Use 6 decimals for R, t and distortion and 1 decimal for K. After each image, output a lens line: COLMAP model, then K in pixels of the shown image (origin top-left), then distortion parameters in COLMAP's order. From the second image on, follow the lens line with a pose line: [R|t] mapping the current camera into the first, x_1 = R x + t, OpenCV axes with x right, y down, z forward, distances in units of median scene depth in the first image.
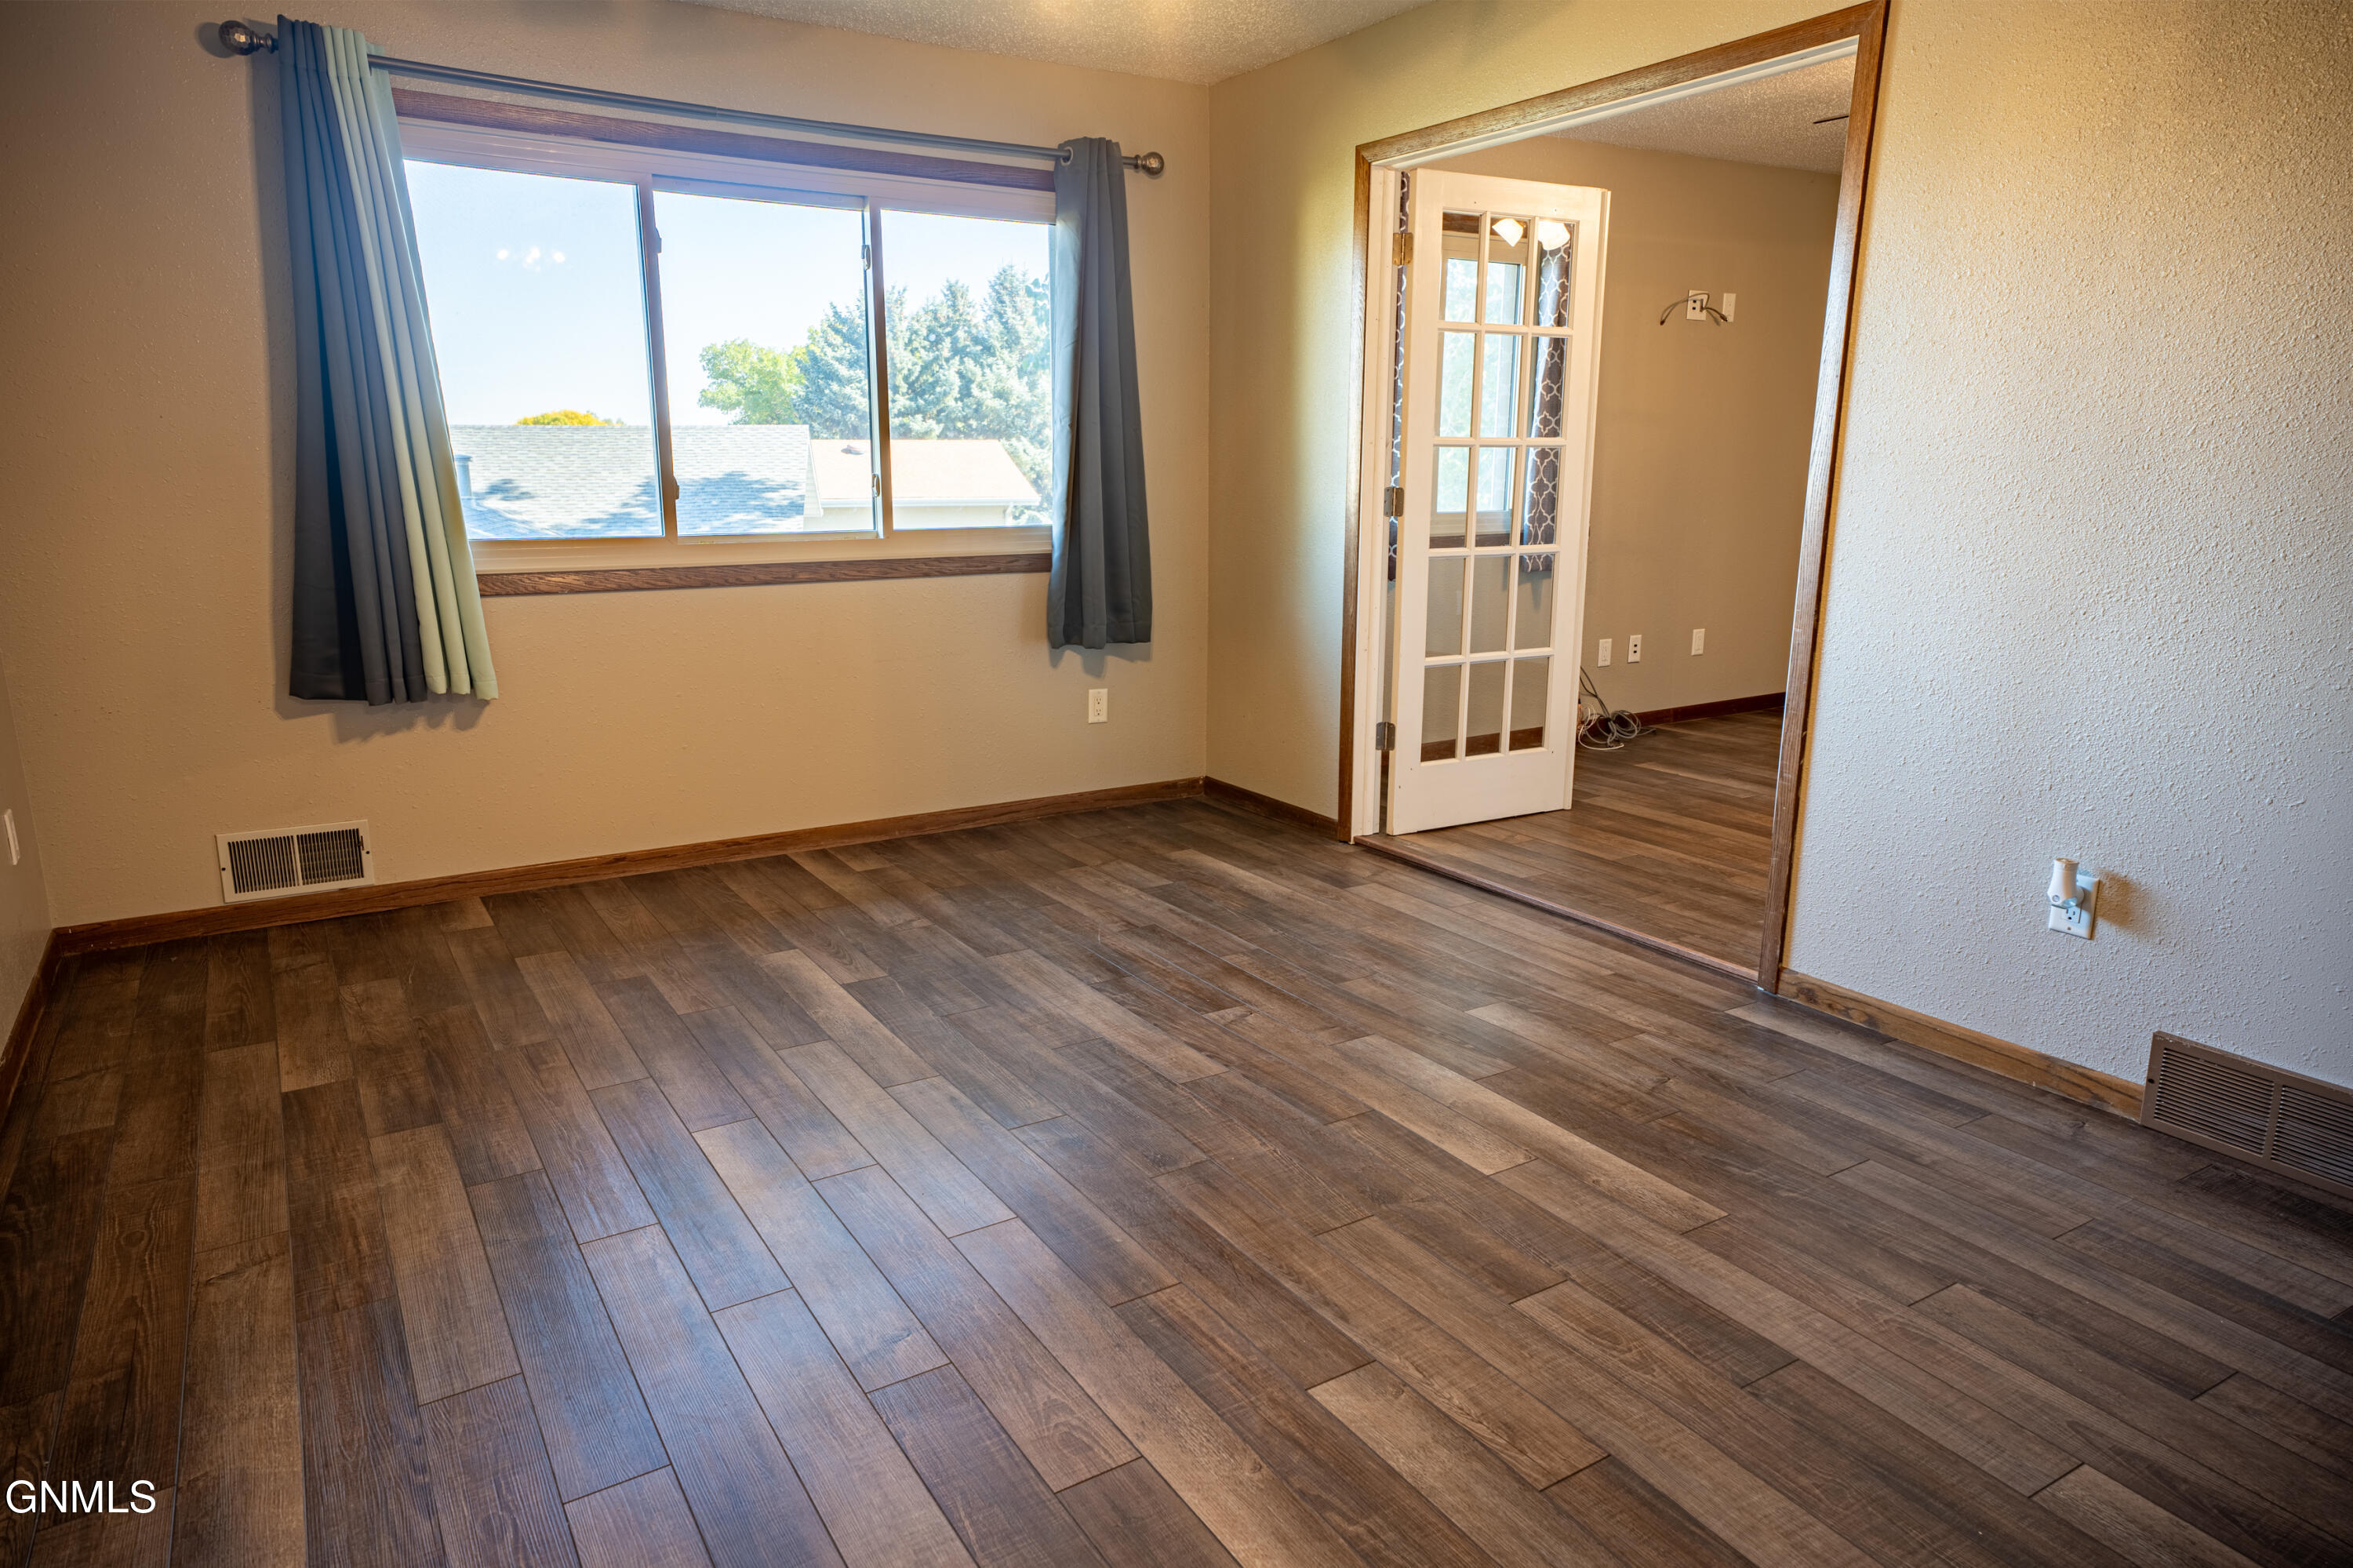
lens RADIAL K [[1477.3, 0, 1190.1], [0, 1477.3, 784.1], [0, 0, 1]] dist [0.020054, 0.023728]
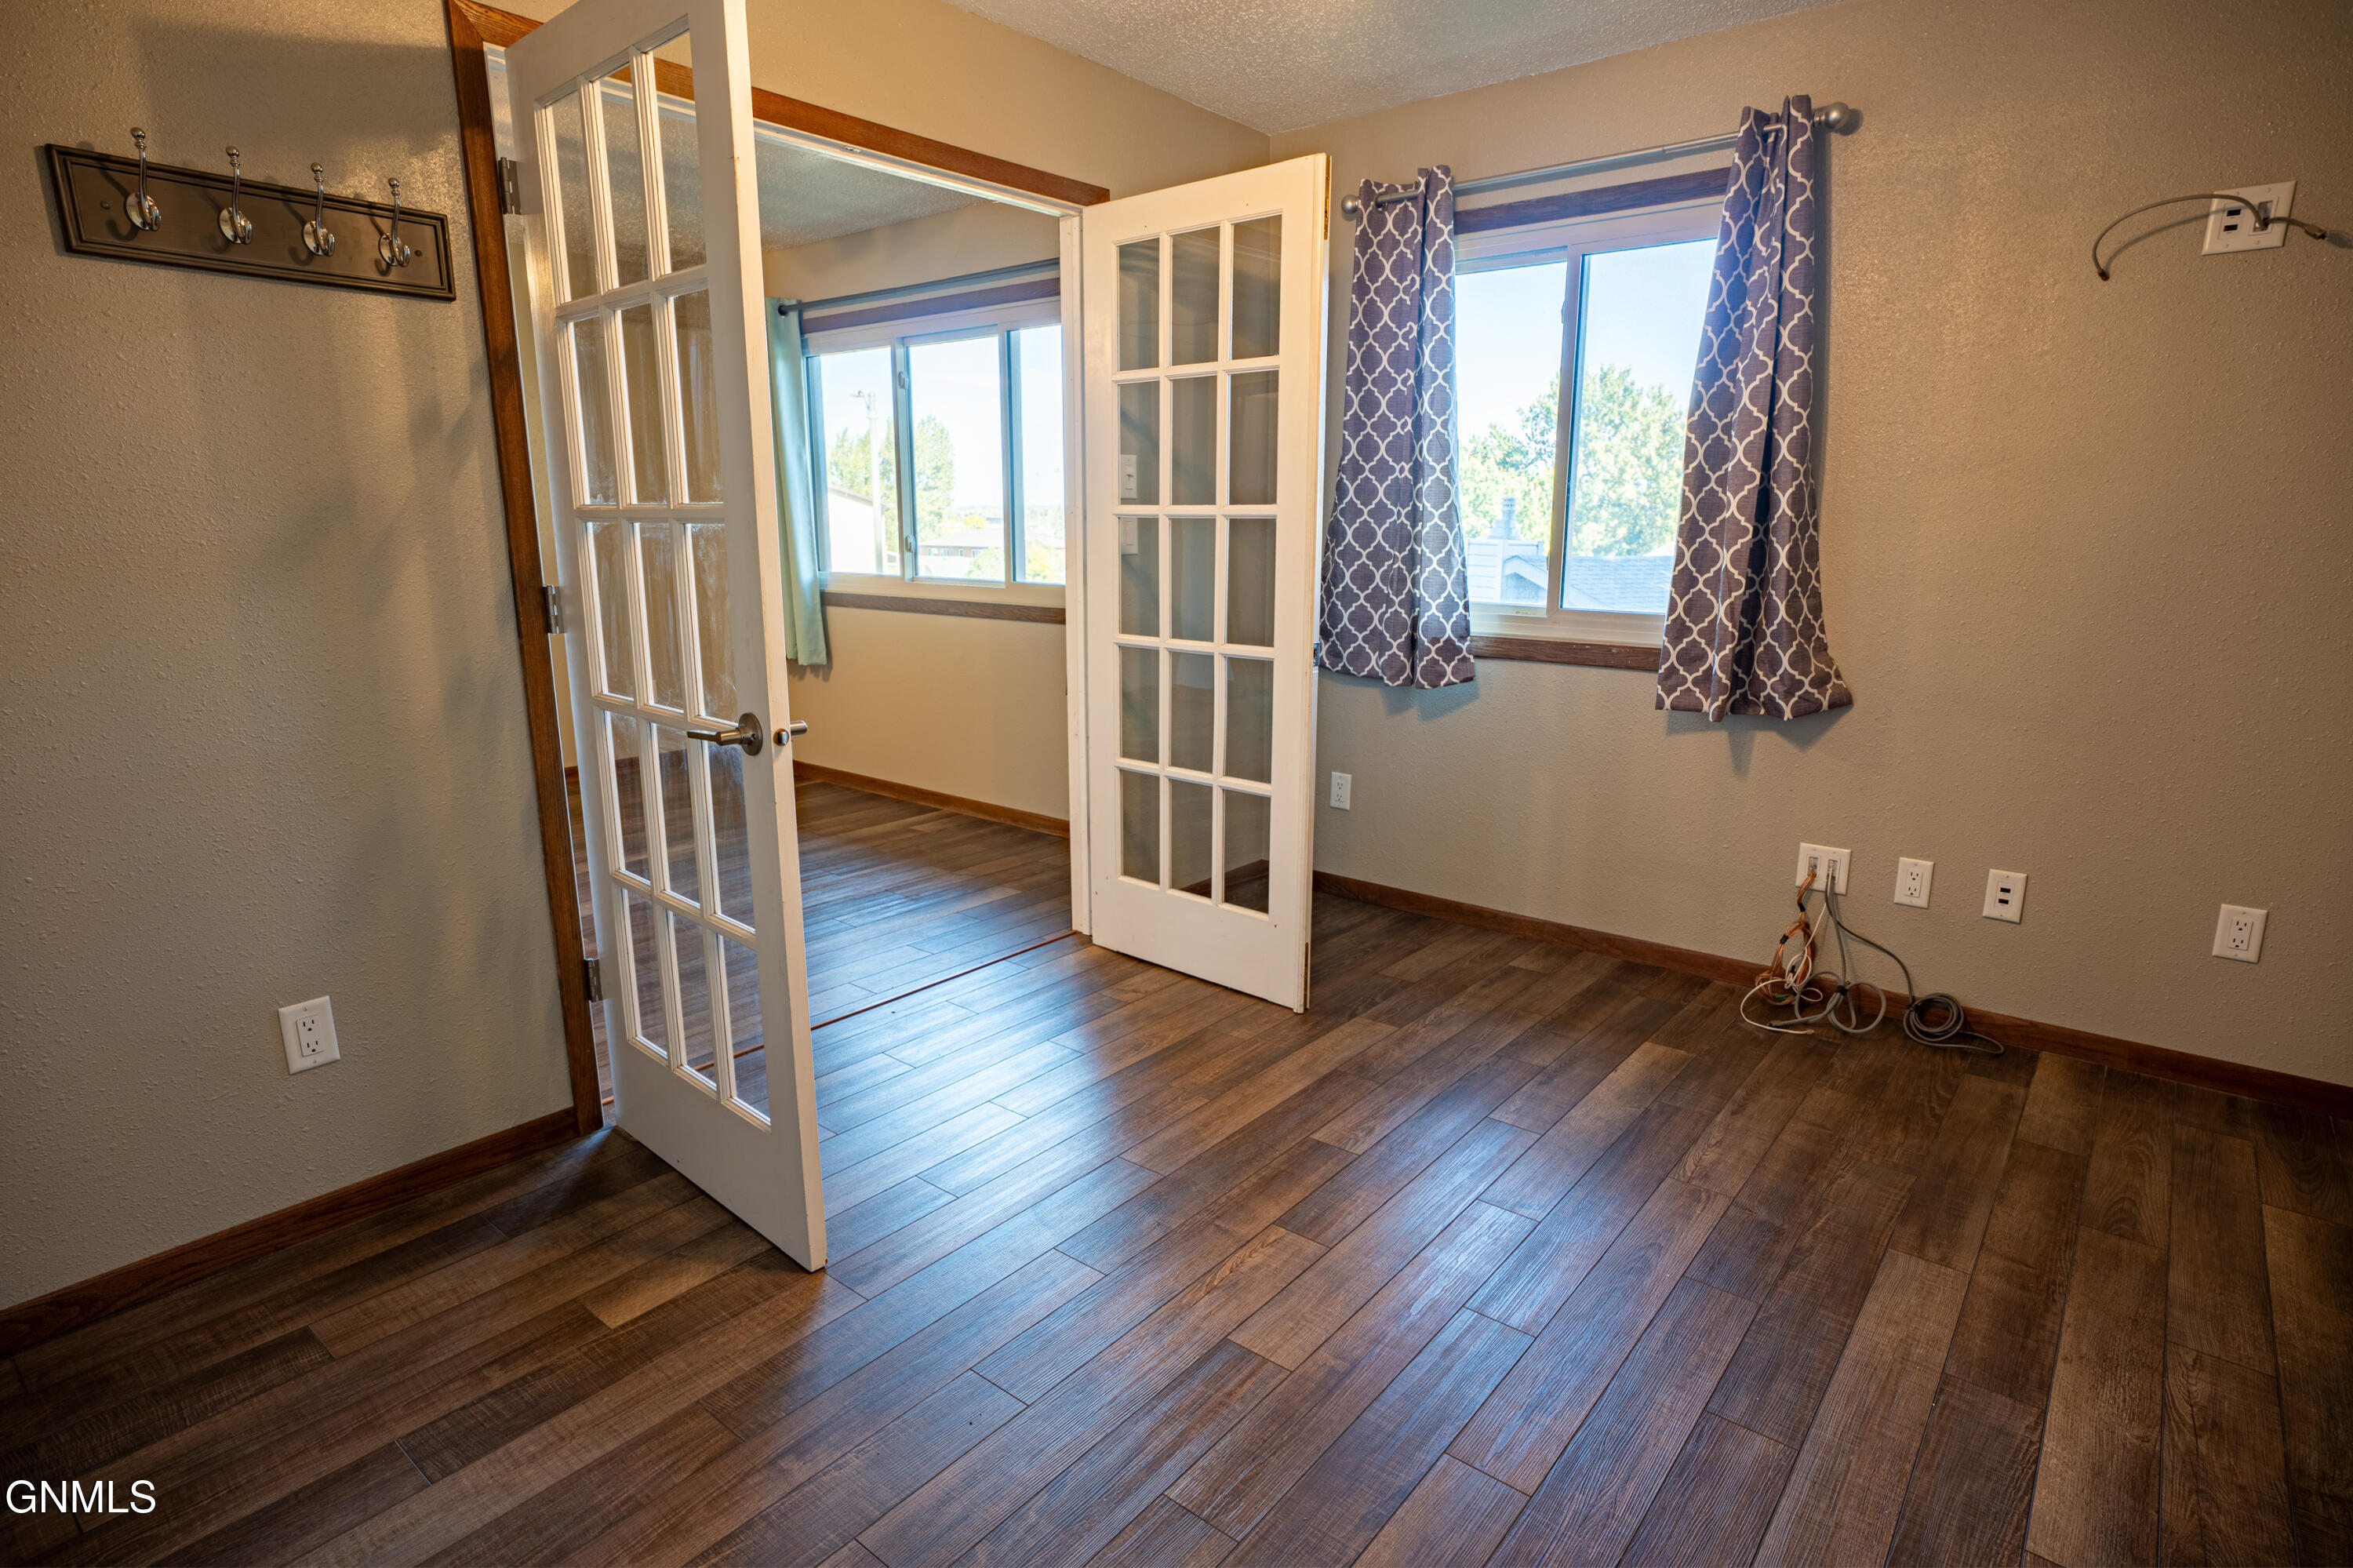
lens RADIAL K [[1258.8, 0, 1167.5], [0, 1258.8, 780.4], [0, 0, 1]] dist [-0.016523, 0.014261]
pose [[0.306804, 0.196641, -0.931238, 1.157052], [-0.212669, 0.967850, 0.134306, -0.238233], [0.927708, 0.156840, 0.338760, 1.040290]]
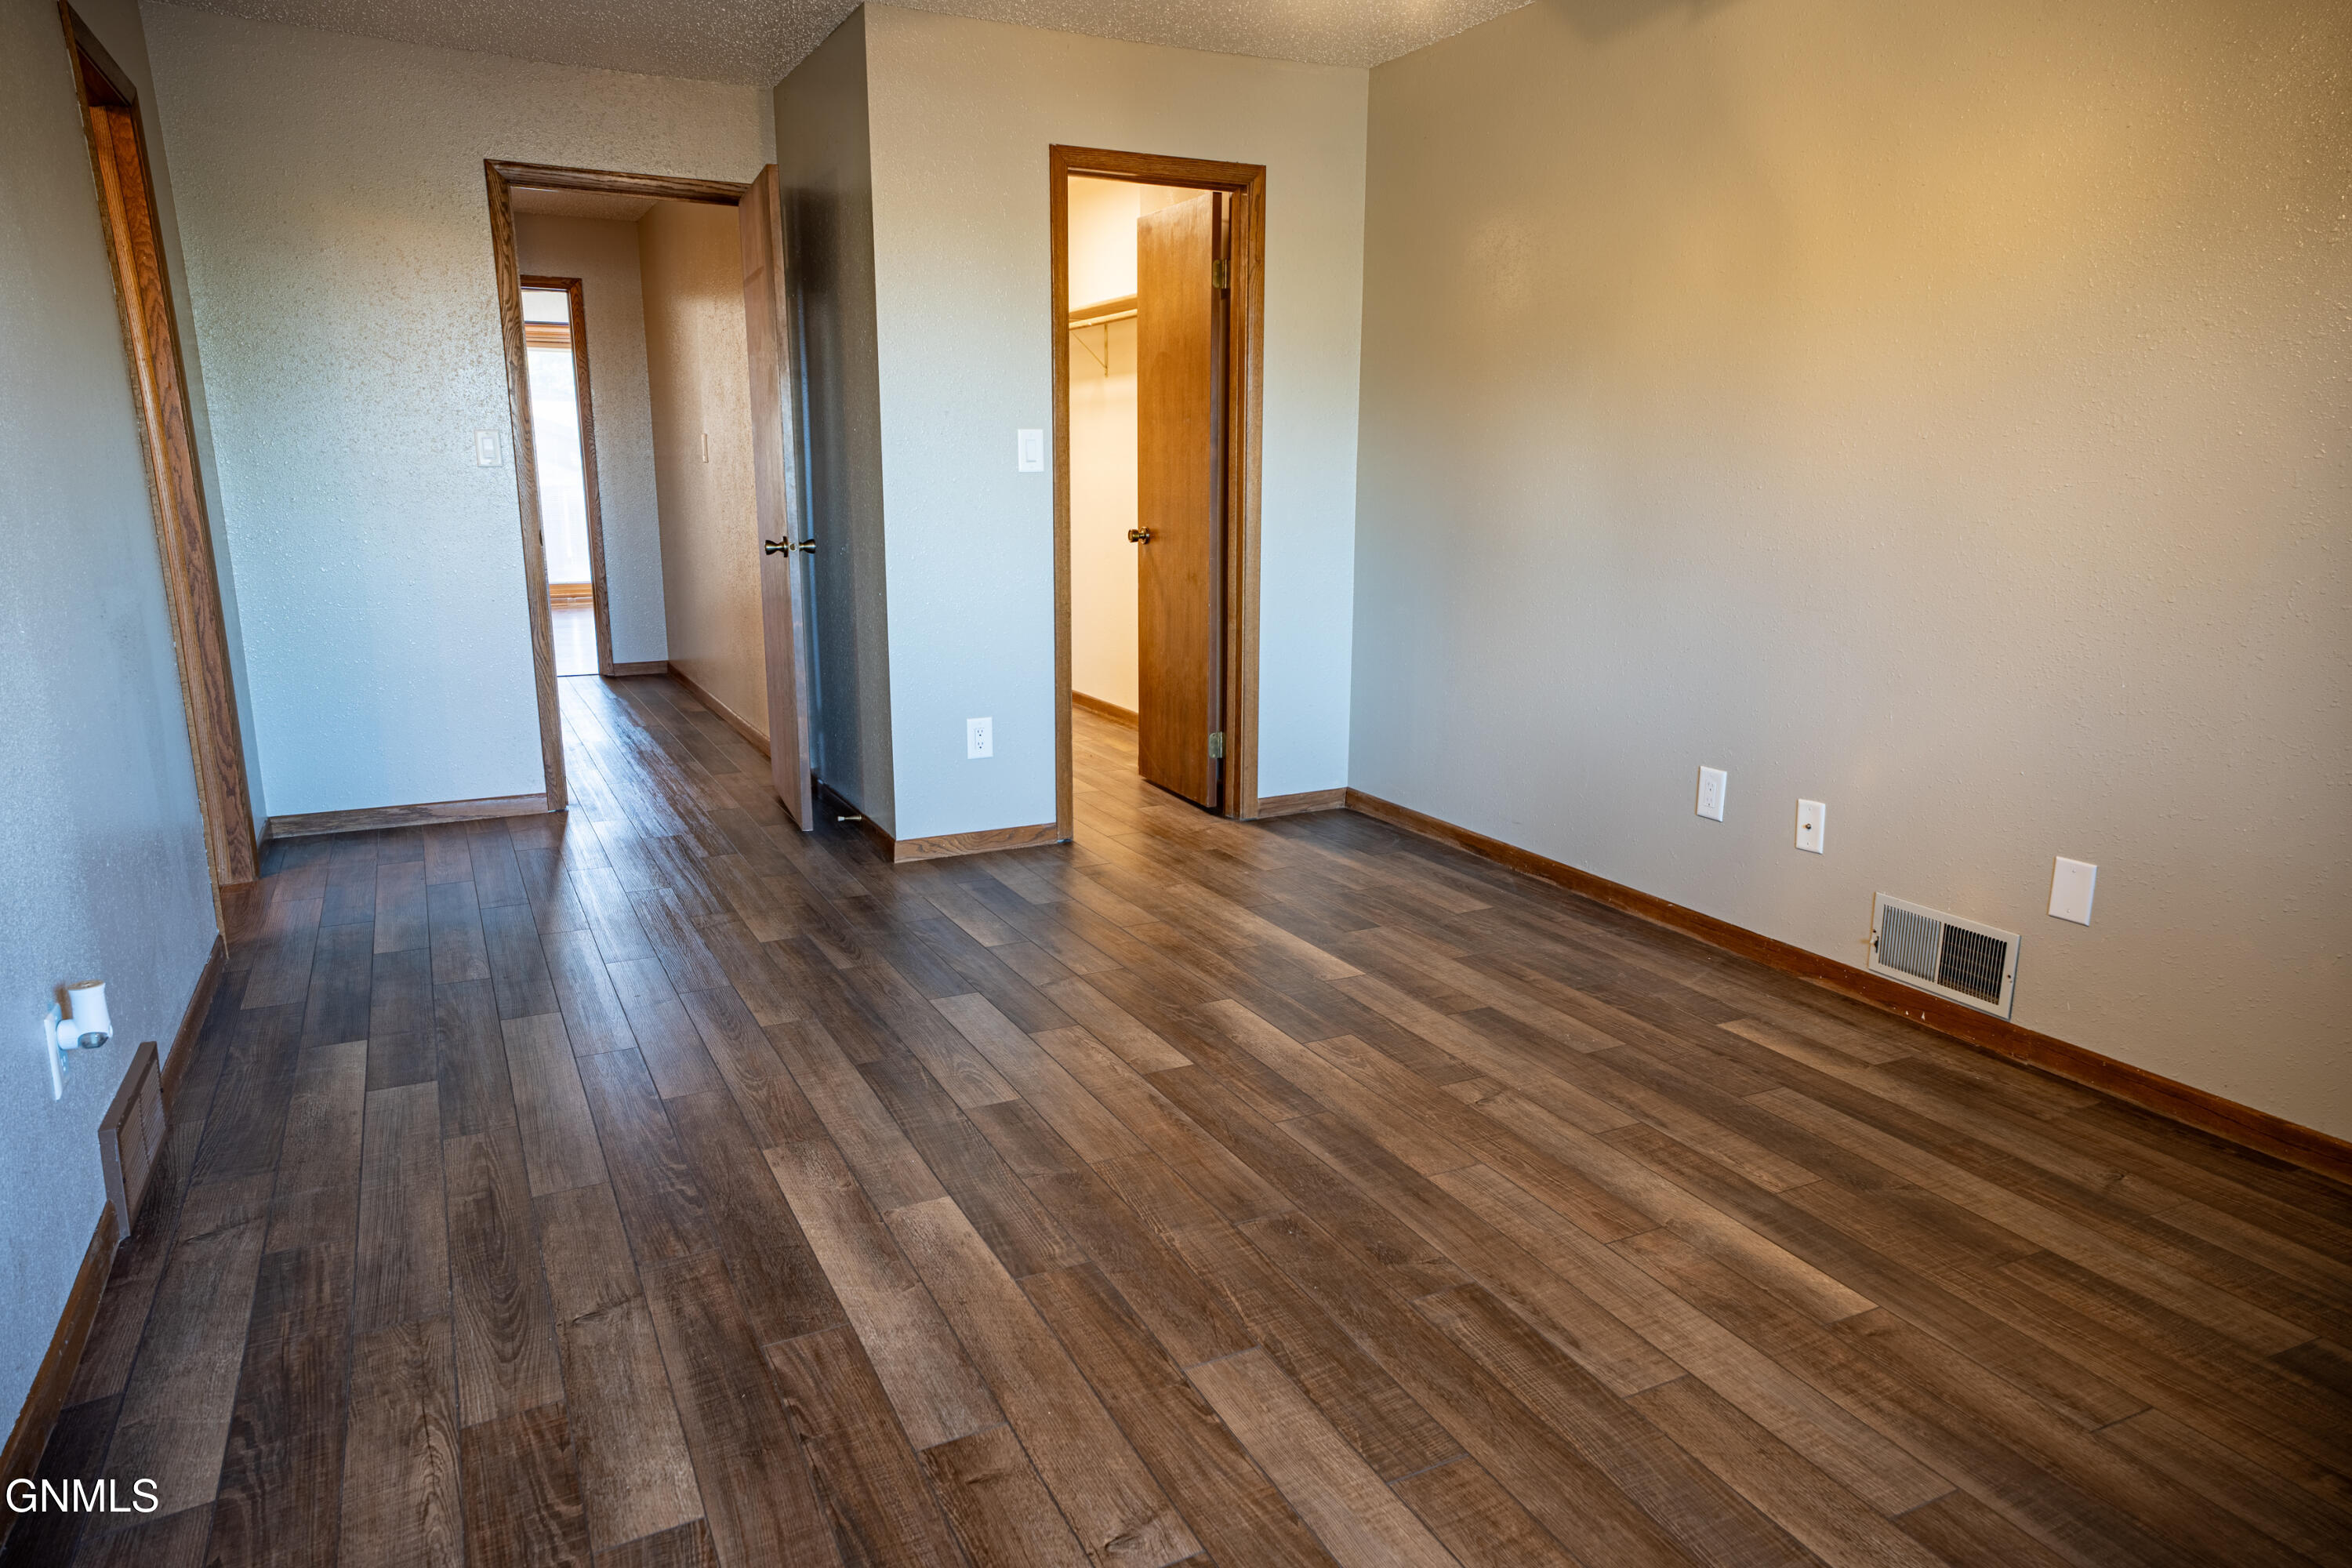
lens RADIAL K [[1476.7, 0, 1172.3], [0, 1476.7, 800.0], [0, 0, 1]] dist [0.020054, 0.023728]
pose [[-0.994729, -0.028875, 0.098391, -0.022953], [0.017327, 0.898401, 0.438834, -0.286002], [-0.101065, 0.438225, -0.893165, 1.276540]]
